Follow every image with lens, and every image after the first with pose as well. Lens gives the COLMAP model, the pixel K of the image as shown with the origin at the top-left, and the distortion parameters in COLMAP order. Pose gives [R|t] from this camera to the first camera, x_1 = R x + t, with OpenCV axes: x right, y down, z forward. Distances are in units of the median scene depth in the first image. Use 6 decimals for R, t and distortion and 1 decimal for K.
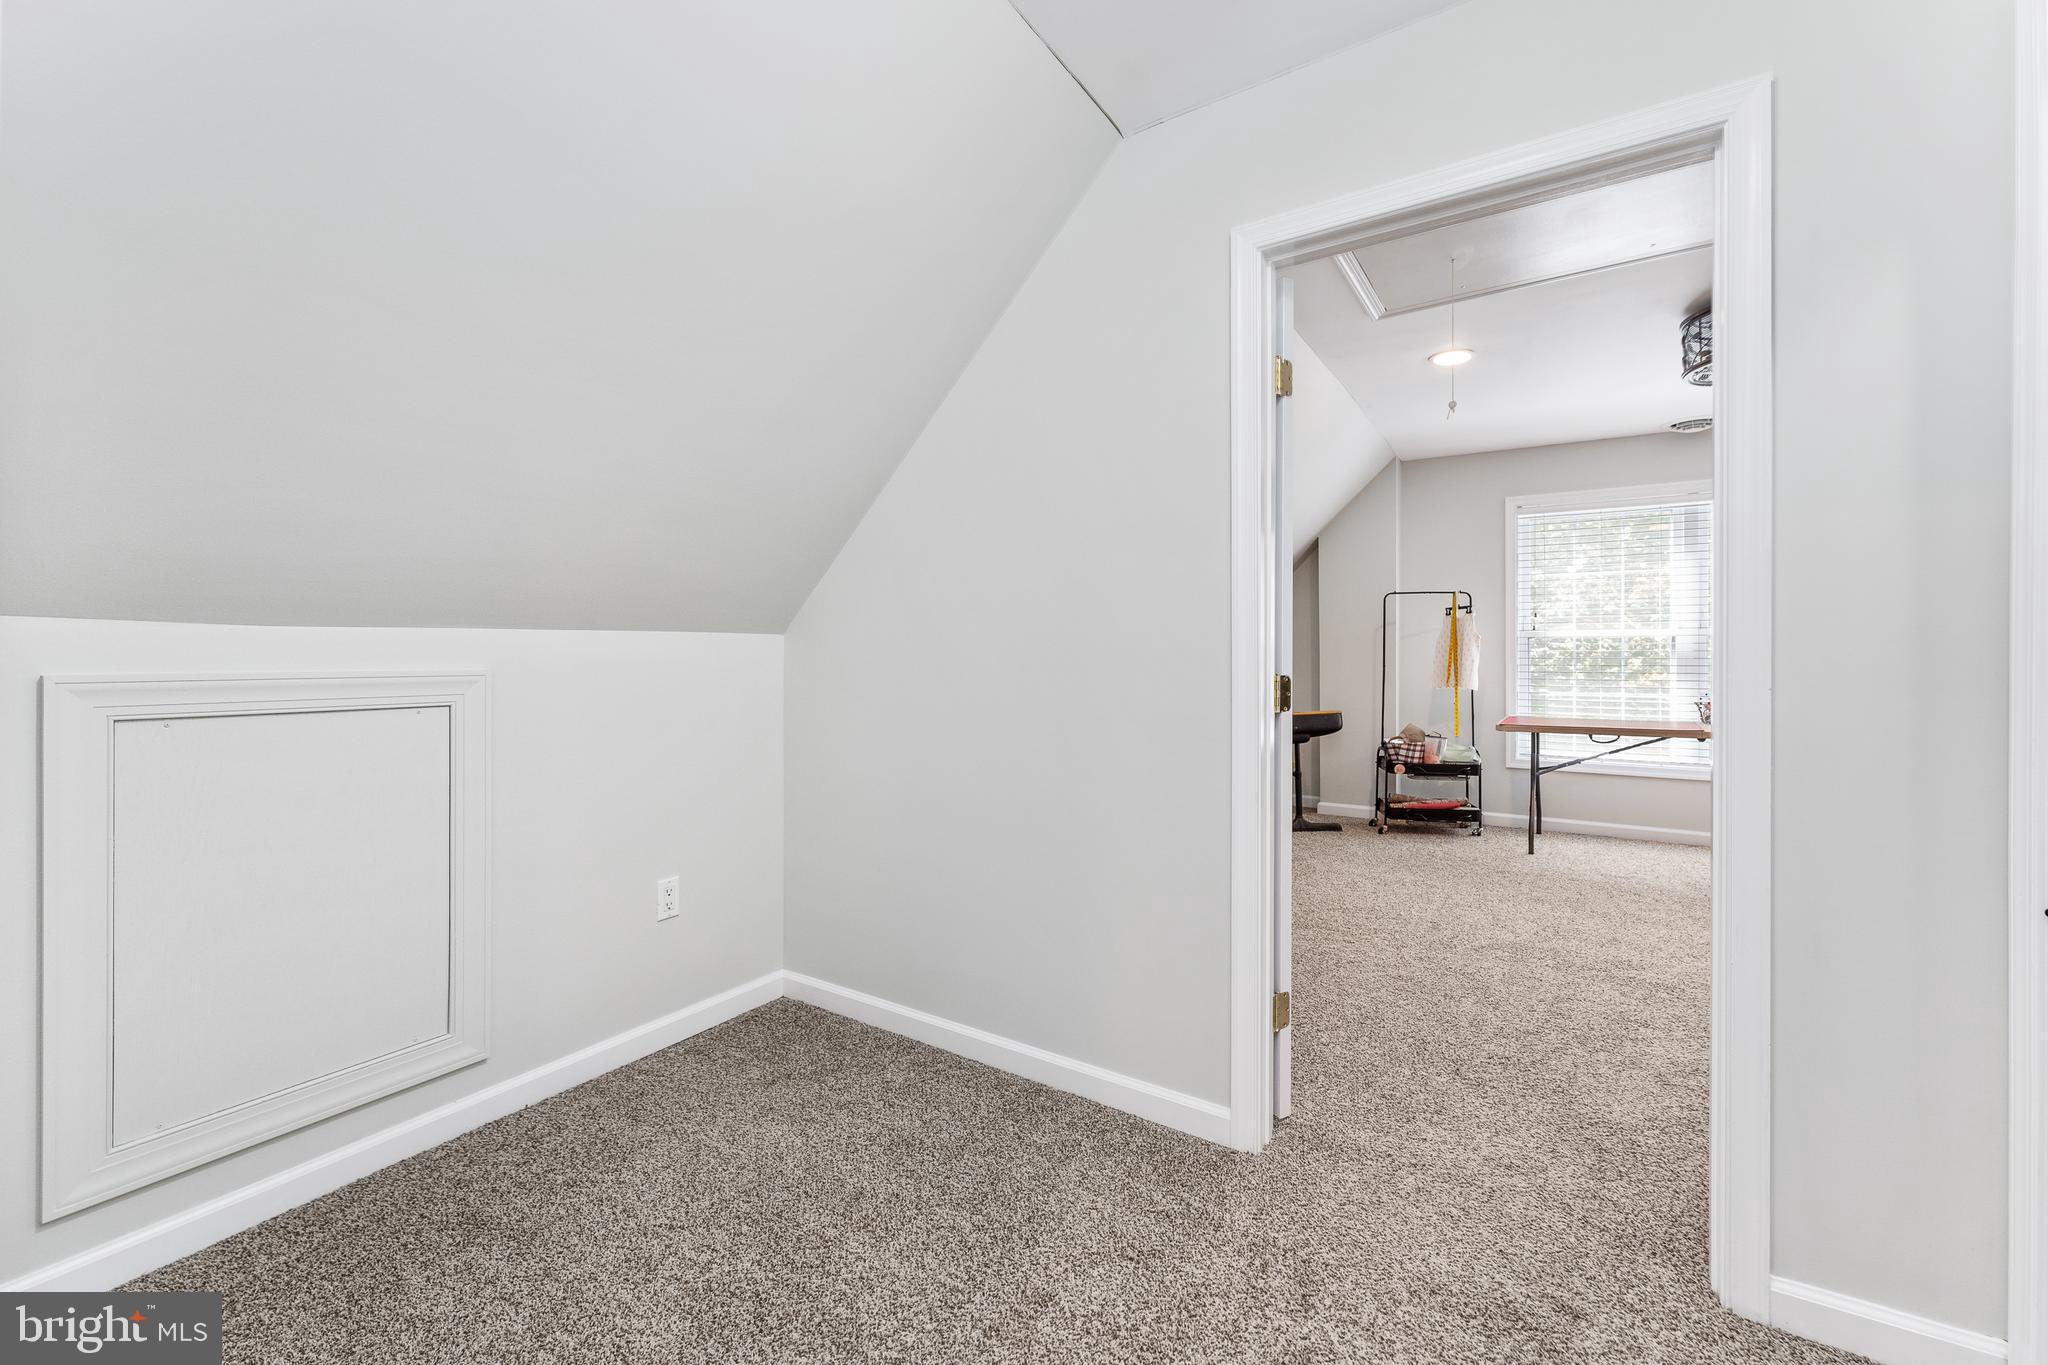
lens RADIAL K [[833.6, 0, 1022.3], [0, 833.6, 668.2], [0, 0, 1]] dist [0.000603, 0.000102]
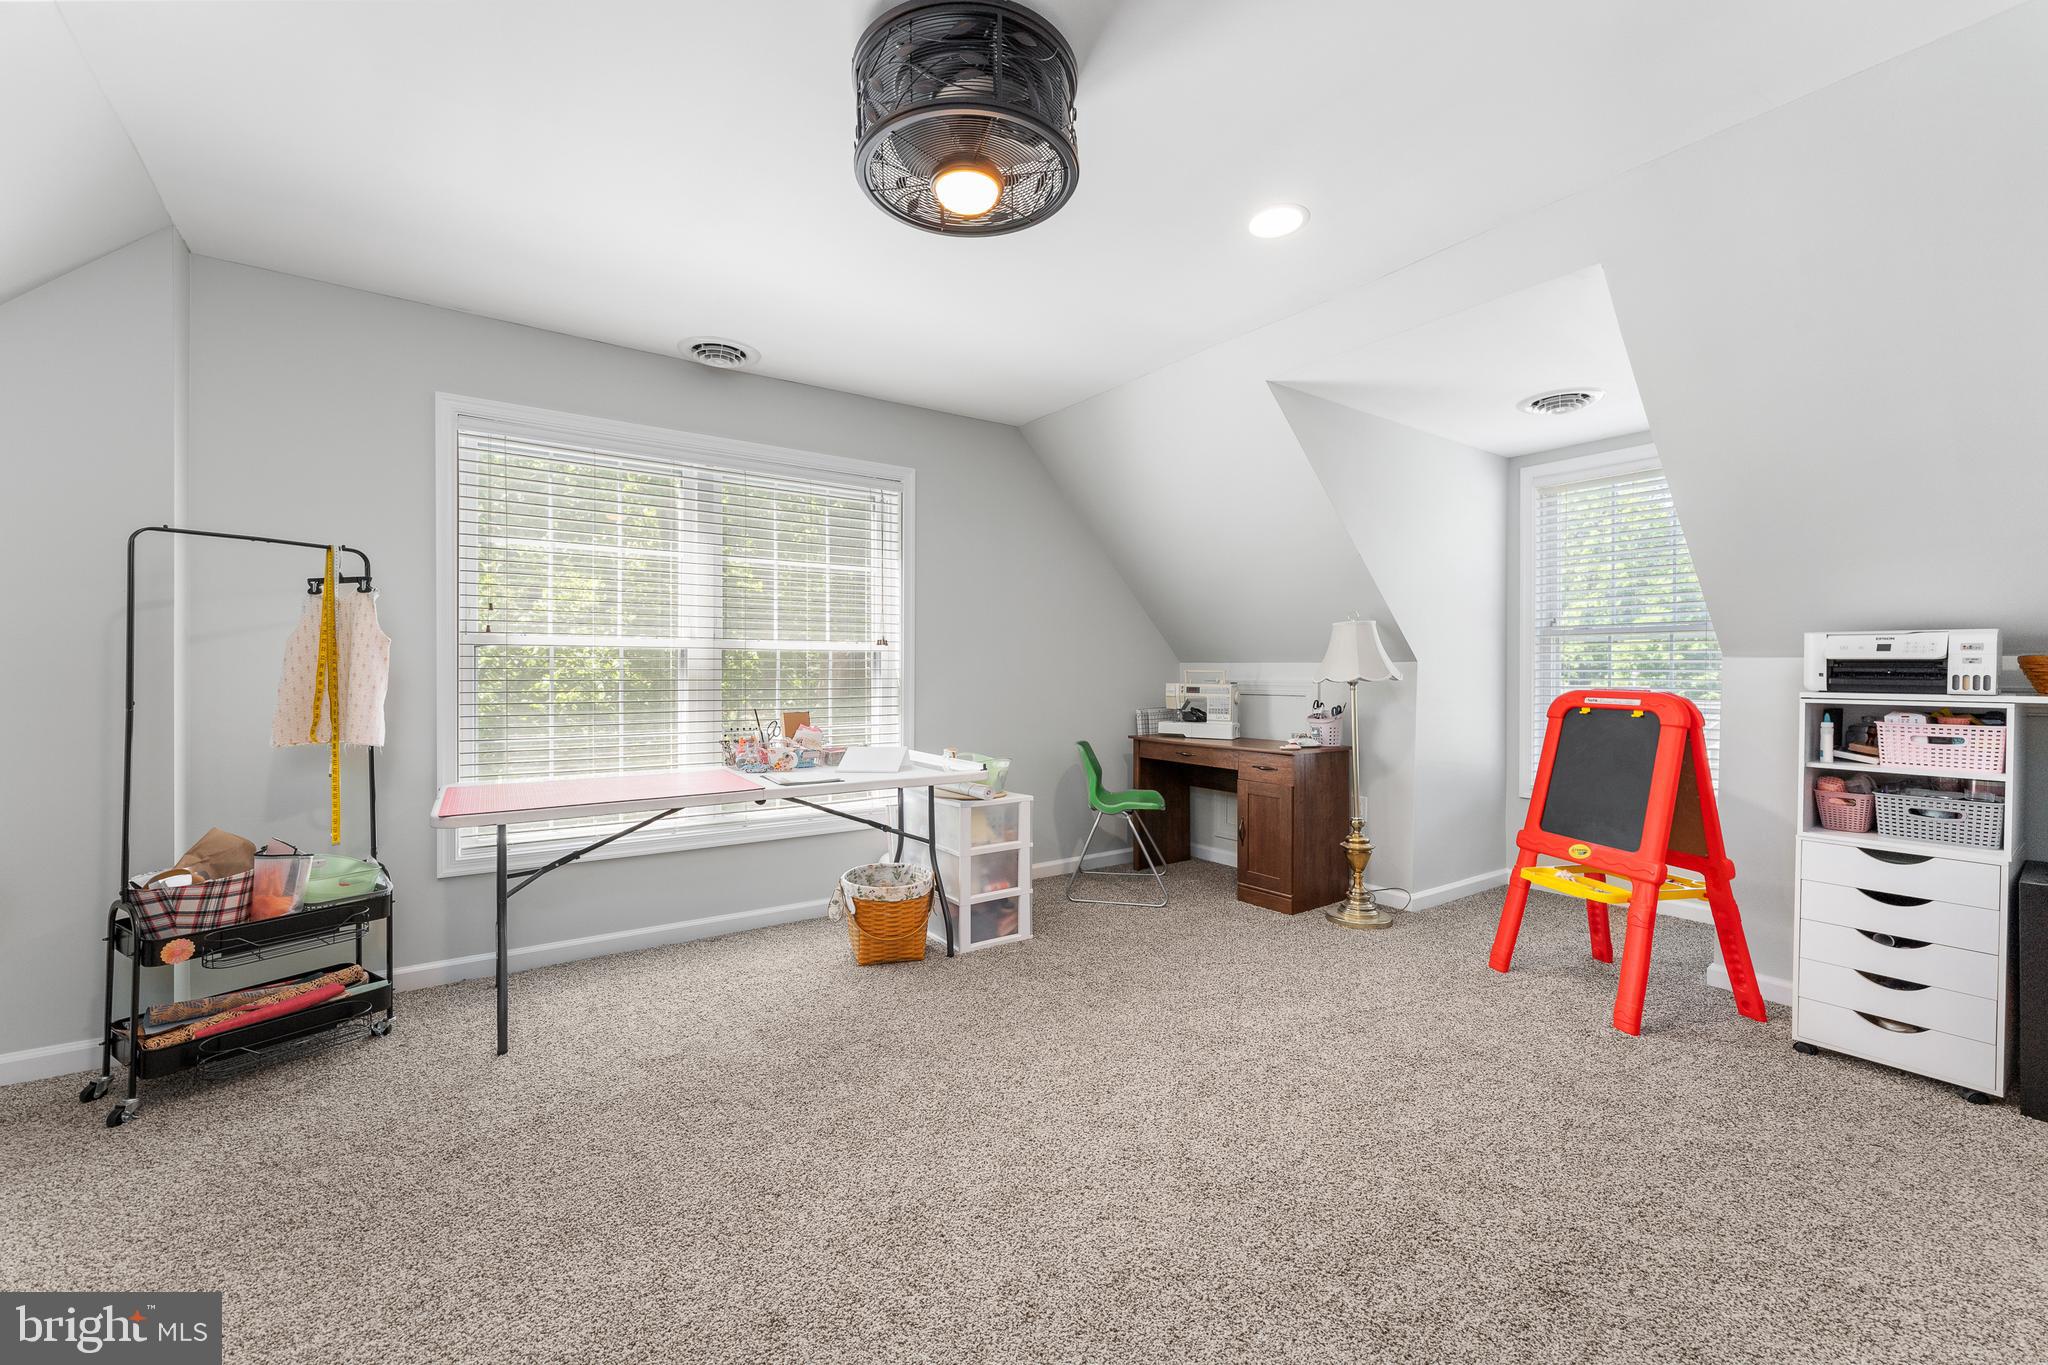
lens RADIAL K [[833.6, 0, 1022.3], [0, 833.6, 668.2], [0, 0, 1]] dist [0.000603, 0.000102]
pose [[0.375466, 0.010823, 0.926773, 0.225842], [0.006017, 0.999882, -0.014115, -0.009523], [-0.926817, 0.010876, 0.375356, 0.457497]]
